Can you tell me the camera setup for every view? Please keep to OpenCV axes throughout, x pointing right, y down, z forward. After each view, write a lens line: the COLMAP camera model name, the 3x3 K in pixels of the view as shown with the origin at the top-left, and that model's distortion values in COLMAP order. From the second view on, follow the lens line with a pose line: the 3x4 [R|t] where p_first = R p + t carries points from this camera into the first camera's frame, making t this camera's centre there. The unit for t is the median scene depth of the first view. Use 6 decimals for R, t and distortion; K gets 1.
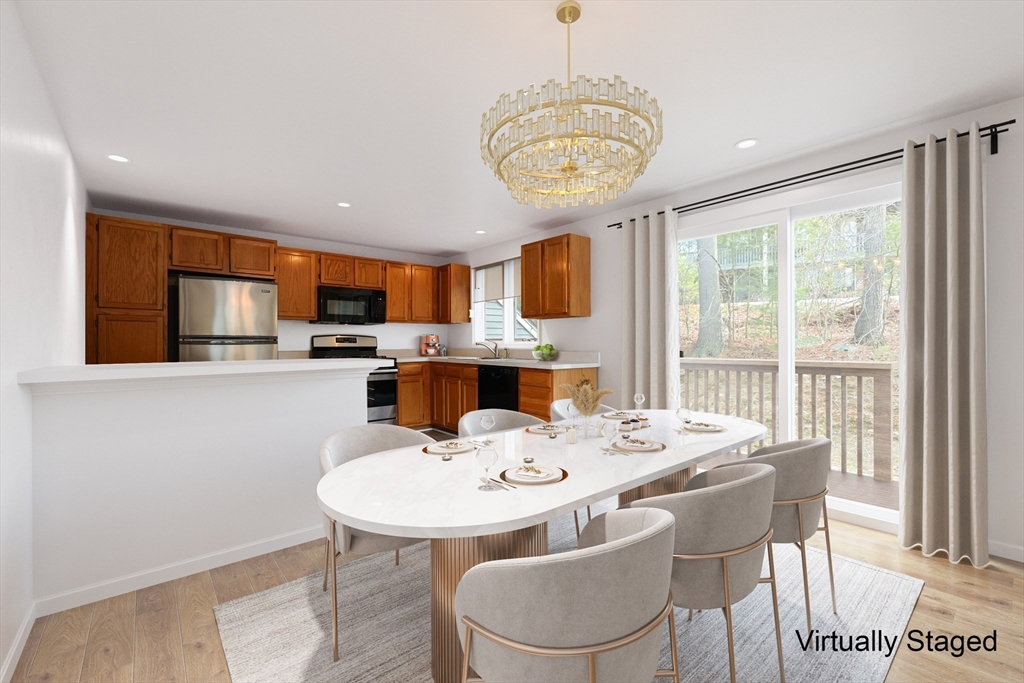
lens RADIAL K [[435.7, 0, 516.1], [0, 435.7, 344.2], [0, 0, 1]] dist [-0.005848, 0.000804]
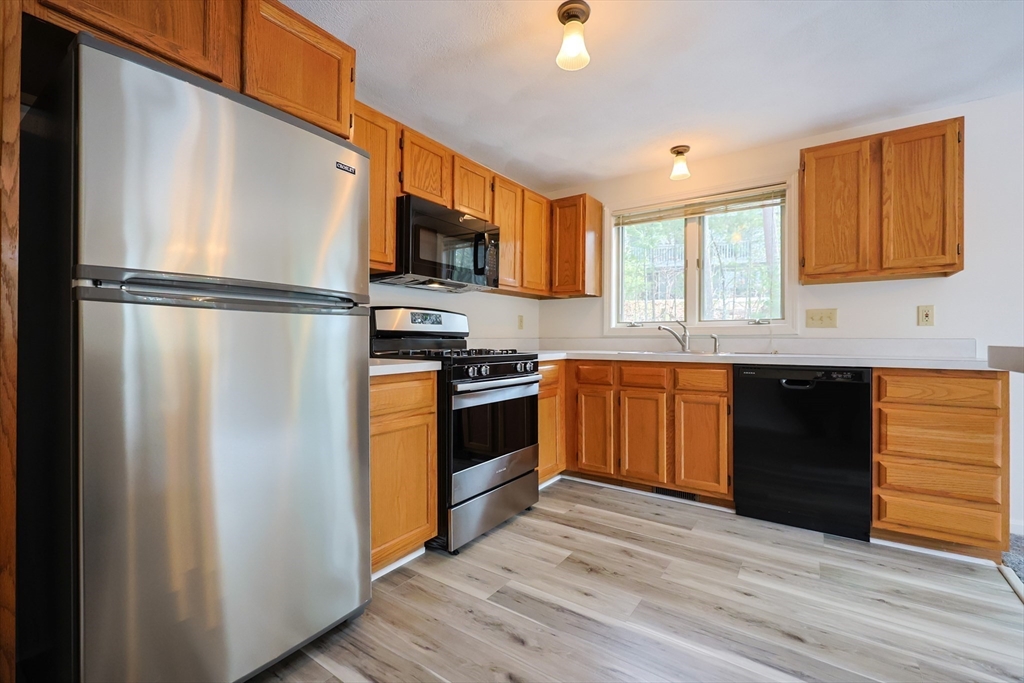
lens RADIAL K [[435.7, 0, 515.7], [0, 435.7, 338.0], [0, 0, 1]] dist [-0.005848, 0.000804]
pose [[0.964639, 0.002143, 0.263565, -0.441952], [0.000435, 0.999953, -0.009724, 0.018921], [-0.263574, 0.009494, 0.964593, 0.509227]]
